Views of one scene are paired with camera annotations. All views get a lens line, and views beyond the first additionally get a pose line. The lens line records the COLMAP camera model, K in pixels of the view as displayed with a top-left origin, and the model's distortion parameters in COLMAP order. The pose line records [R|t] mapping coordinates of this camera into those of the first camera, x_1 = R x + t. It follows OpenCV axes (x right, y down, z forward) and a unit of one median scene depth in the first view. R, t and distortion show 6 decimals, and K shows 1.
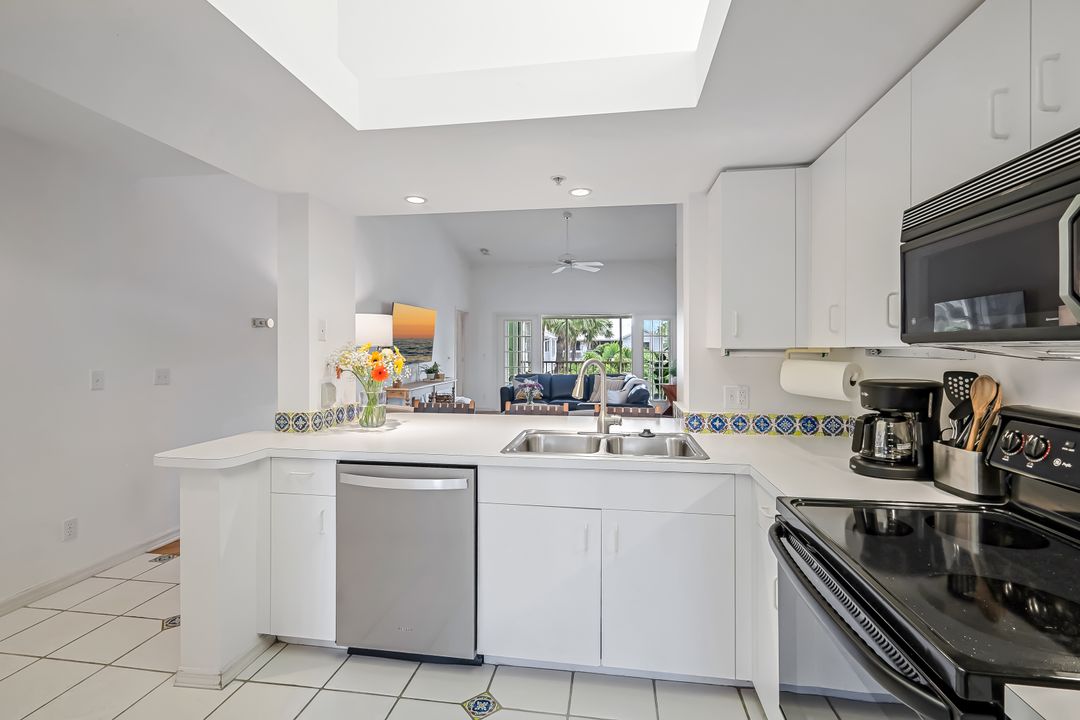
lens RADIAL K [[475.3, 0, 548.6], [0, 475.3, 348.9], [0, 0, 1]] dist [0.003024, 0.000981]
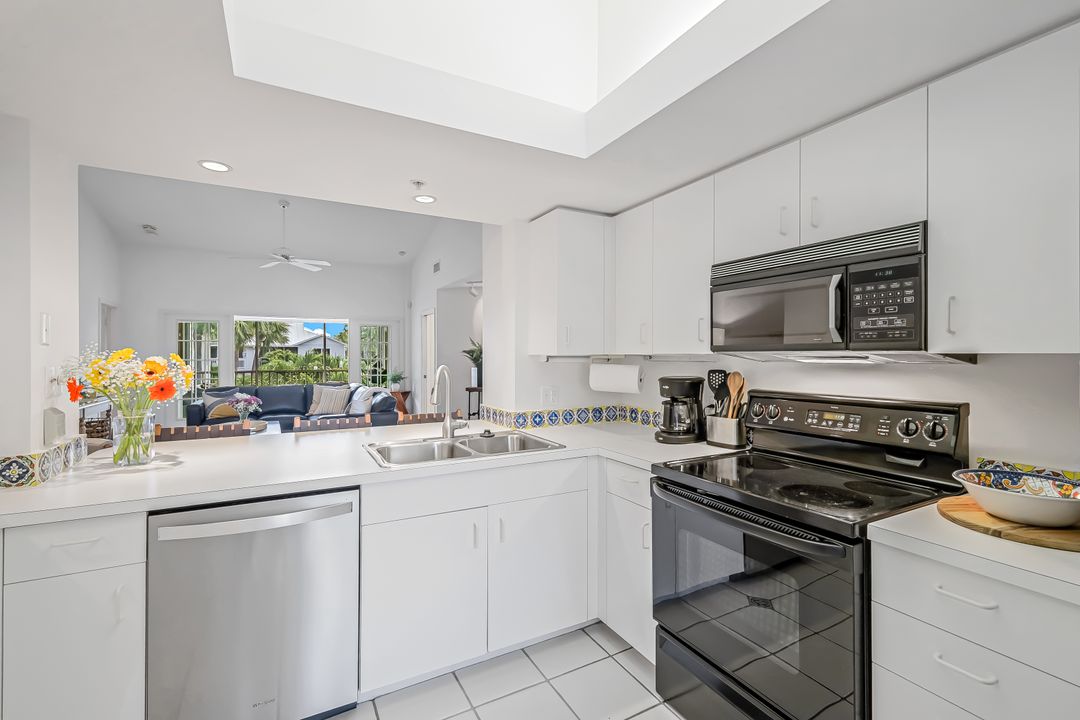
lens RADIAL K [[475.3, 0, 539.4], [0, 475.3, 354.1], [0, 0, 1]] dist [0.003024, 0.000981]
pose [[0.803610, -0.000579, 0.595156, -0.347916], [0.002748, 0.999992, -0.002739, -0.000642], [-0.595150, 0.003837, 0.803606, 0.057468]]
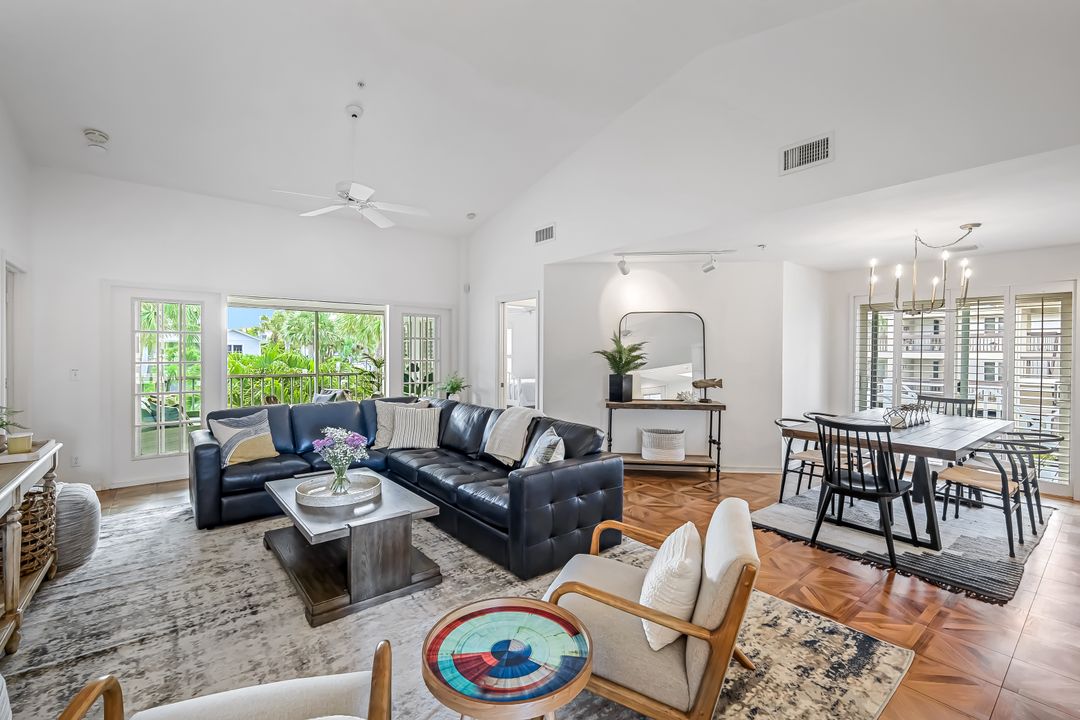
lens RADIAL K [[475.3, 0, 544.5], [0, 475.3, 355.8], [0, 0, 1]] dist [0.003024, 0.000981]
pose [[0.682881, -0.001476, 0.730528, -0.699498], [-0.003038, 0.999984, 0.004861, -0.022504], [-0.730523, -0.005539, 0.682866, 1.585288]]
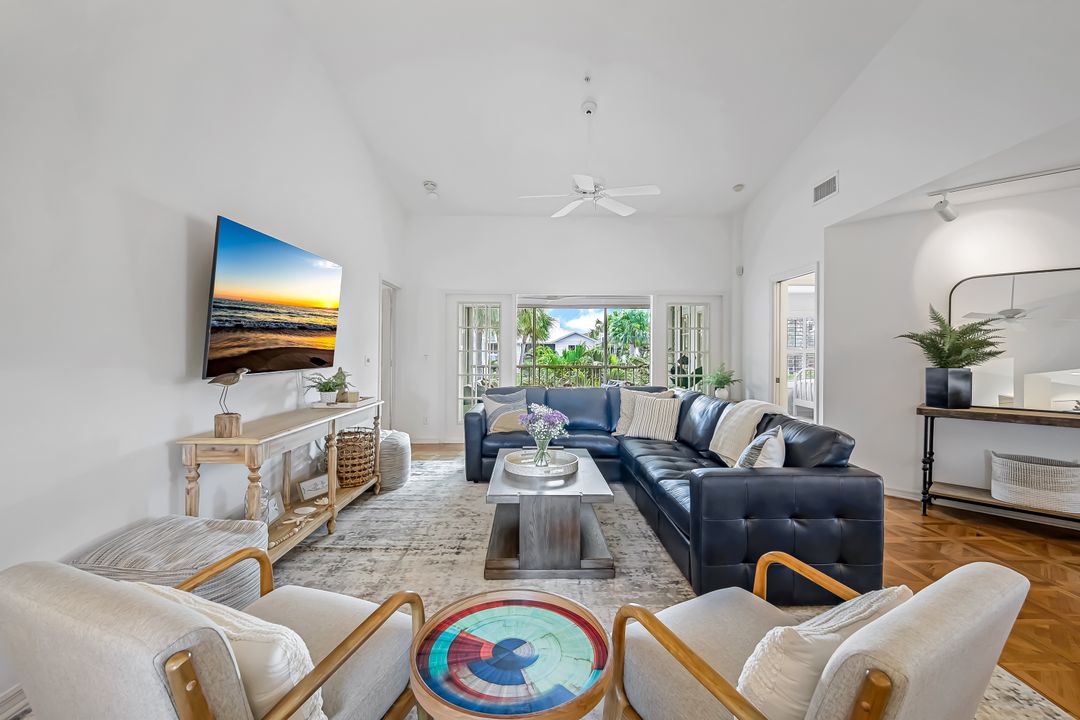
lens RADIAL K [[475.3, 0, 539.3], [0, 475.3, 350.2], [0, 0, 1]] dist [0.003024, 0.000981]
pose [[0.989701, 0.005753, 0.143032, -0.326991], [-0.004913, 0.999969, -0.006226, 0.035652], [-0.143064, 0.005459, 0.989698, 1.515385]]
